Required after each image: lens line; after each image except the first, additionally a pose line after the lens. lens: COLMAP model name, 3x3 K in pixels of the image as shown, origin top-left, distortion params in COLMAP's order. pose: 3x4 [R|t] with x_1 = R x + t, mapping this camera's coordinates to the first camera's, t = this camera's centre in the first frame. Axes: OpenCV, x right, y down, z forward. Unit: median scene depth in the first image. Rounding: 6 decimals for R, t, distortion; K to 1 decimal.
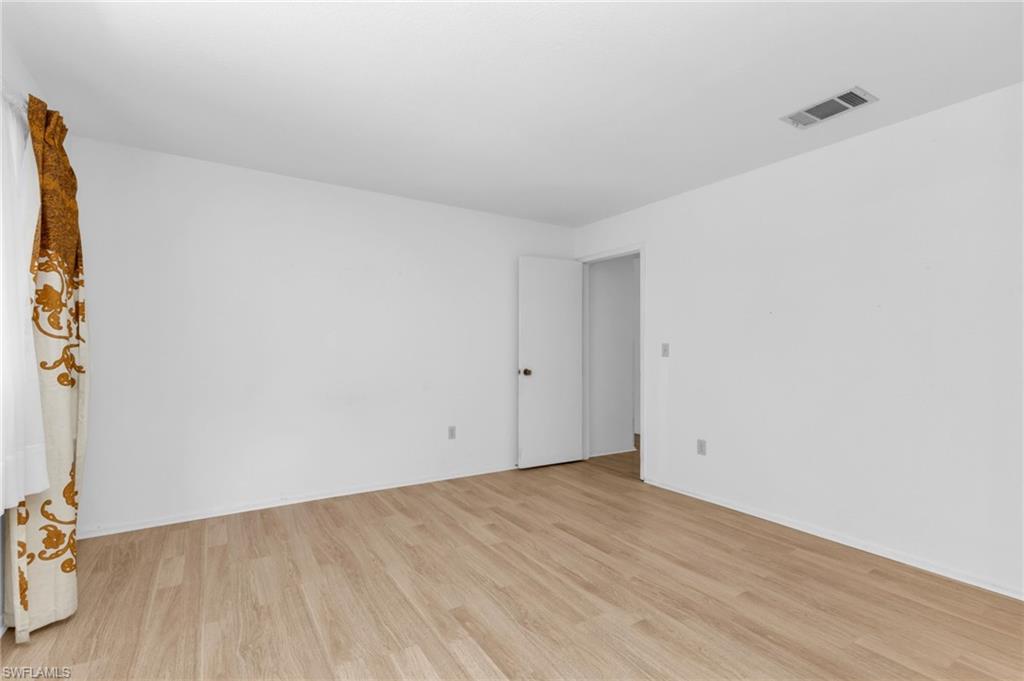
lens RADIAL K [[443.7, 0, 482.8], [0, 443.7, 356.4], [0, 0, 1]] dist [0.004178, -0.000311]
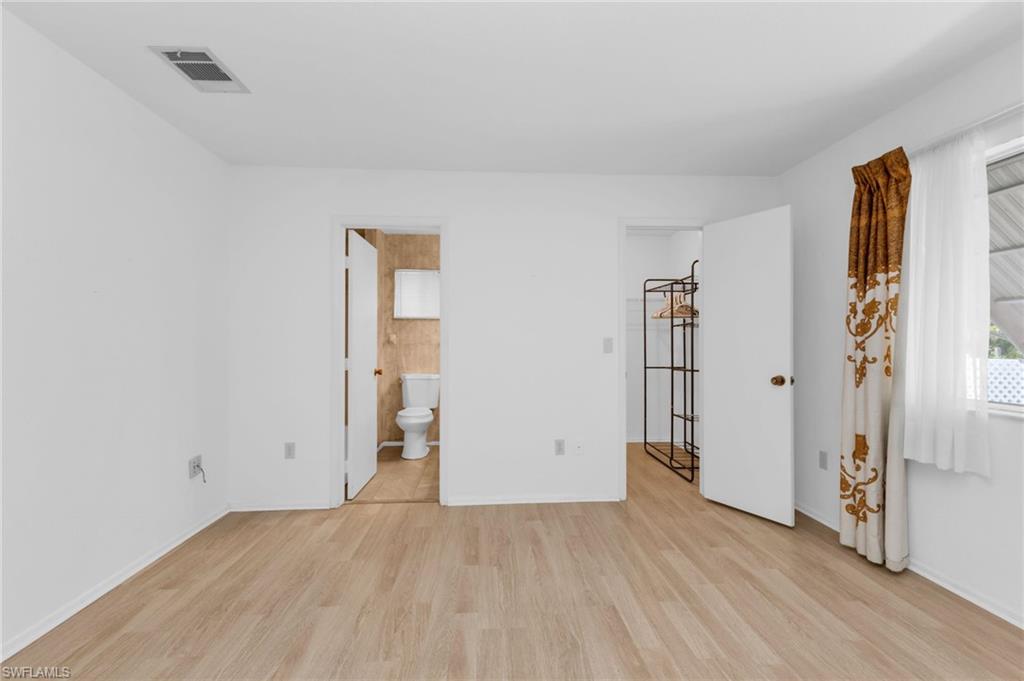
lens RADIAL K [[443.7, 0, 509.4], [0, 443.7, 342.3], [0, 0, 1]] dist [0.004178, -0.000311]
pose [[-0.889423, -0.002441, 0.457079, -0.173187], [0.003985, 0.999906, 0.013093, -0.032159], [-0.457068, 0.013467, -0.889330, 1.562851]]
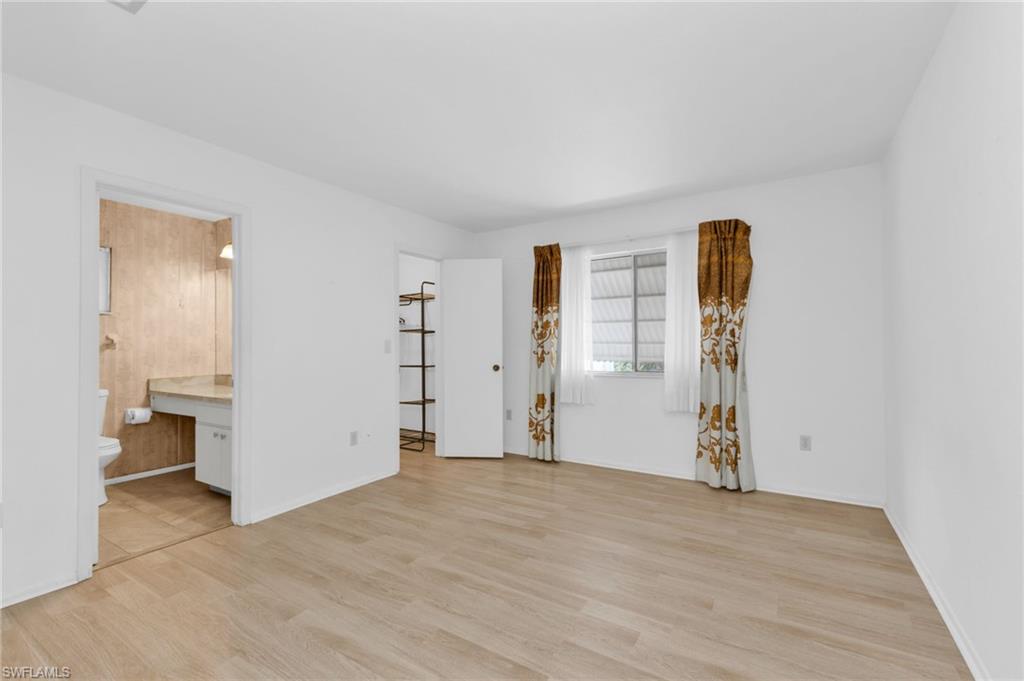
lens RADIAL K [[443.7, 0, 514.2], [0, 443.7, 342.8], [0, 0, 1]] dist [0.004178, -0.000311]
pose [[-0.888227, 0.002720, -0.459397, 0.569986], [-0.002605, 0.999937, 0.010957, -0.038229], [0.459397, 0.010929, -0.888164, 1.907700]]
